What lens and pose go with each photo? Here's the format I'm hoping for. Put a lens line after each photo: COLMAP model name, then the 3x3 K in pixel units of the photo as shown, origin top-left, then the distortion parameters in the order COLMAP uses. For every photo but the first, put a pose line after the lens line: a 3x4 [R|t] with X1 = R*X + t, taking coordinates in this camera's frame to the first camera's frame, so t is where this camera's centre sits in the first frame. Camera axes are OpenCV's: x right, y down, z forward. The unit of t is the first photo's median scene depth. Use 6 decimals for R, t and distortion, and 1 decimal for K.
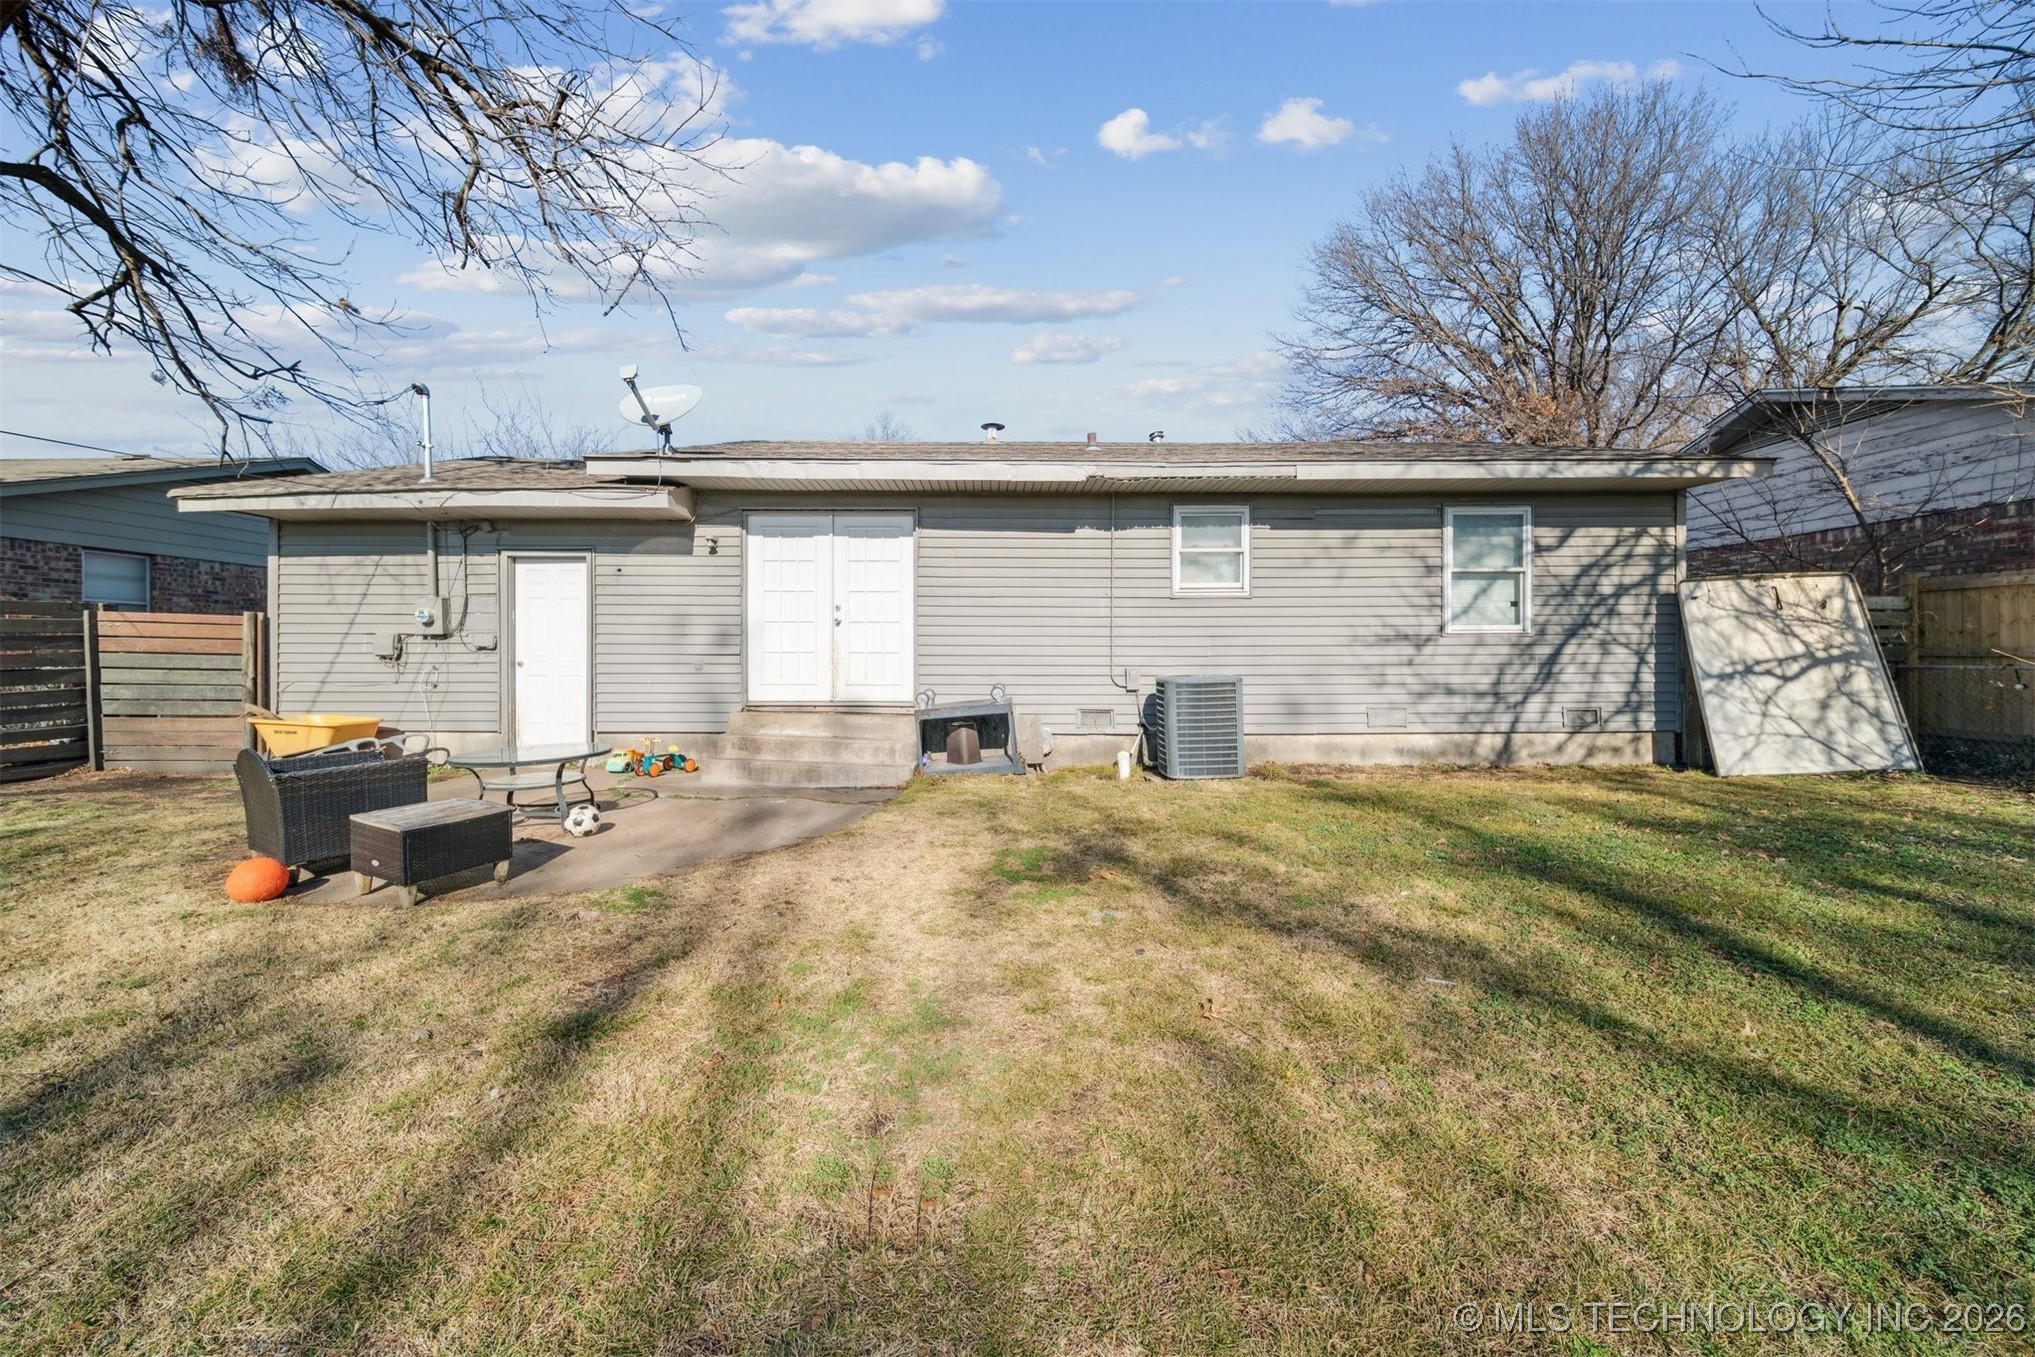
lens RADIAL K [[723.4, 0, 1012.9], [0, 723.4, 663.2], [0, 0, 1]] dist [0.000198, 0.000022]
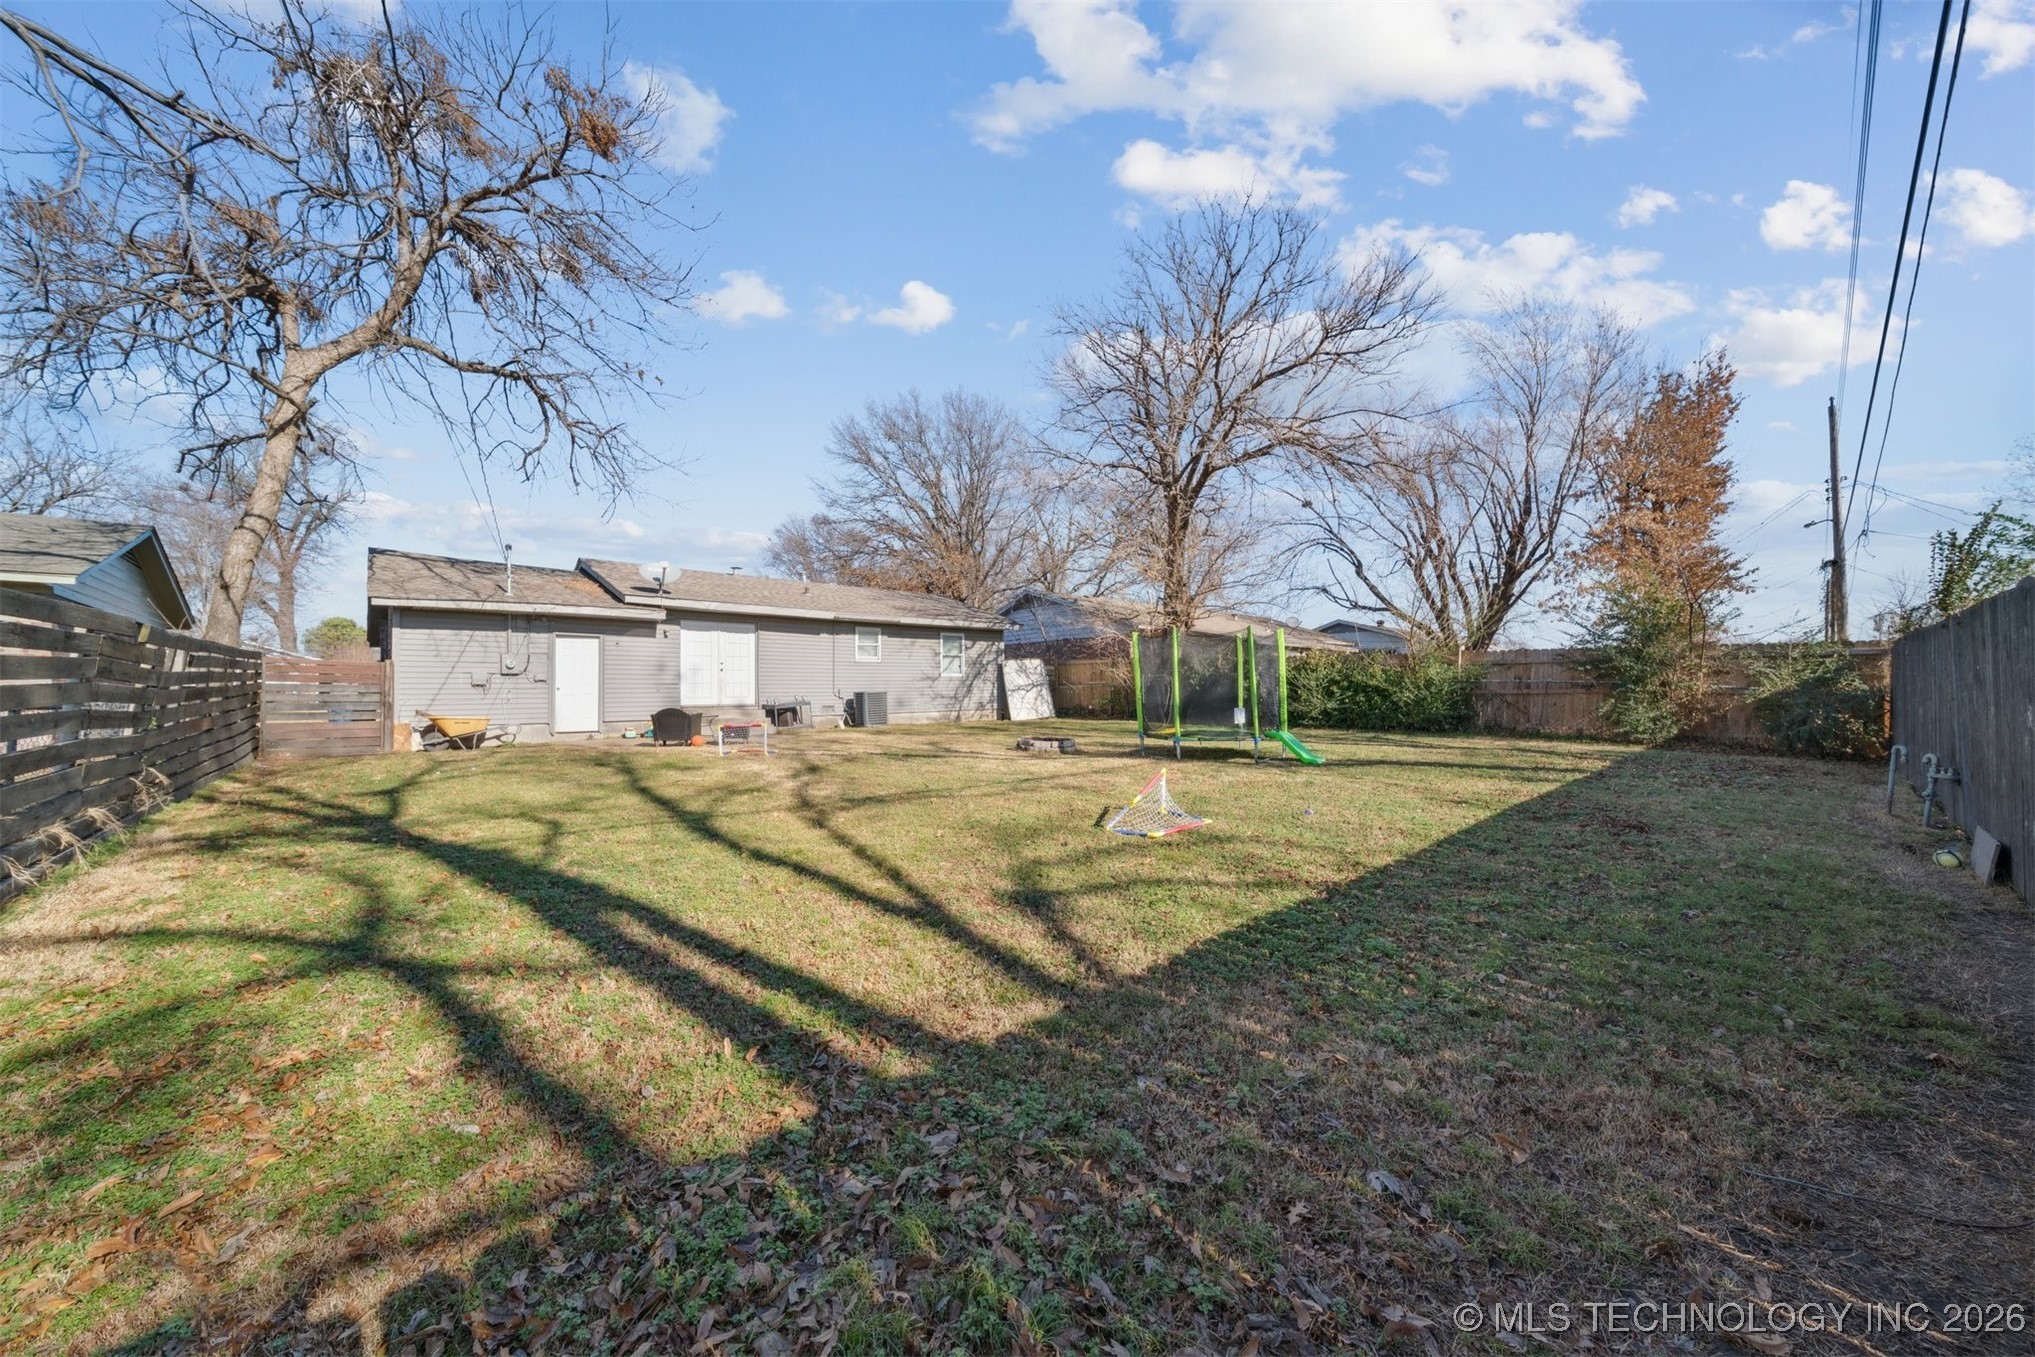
lens RADIAL K [[723.4, 0, 1018.5], [0, 723.4, 677.7], [0, 0, 1]] dist [0.000198, 0.000022]
pose [[0.740277, 0.004838, 0.672285, -1.094636], [0.013598, 0.999662, -0.022167, 0.030710], [-0.672165, 0.025551, 0.739961, -1.317384]]
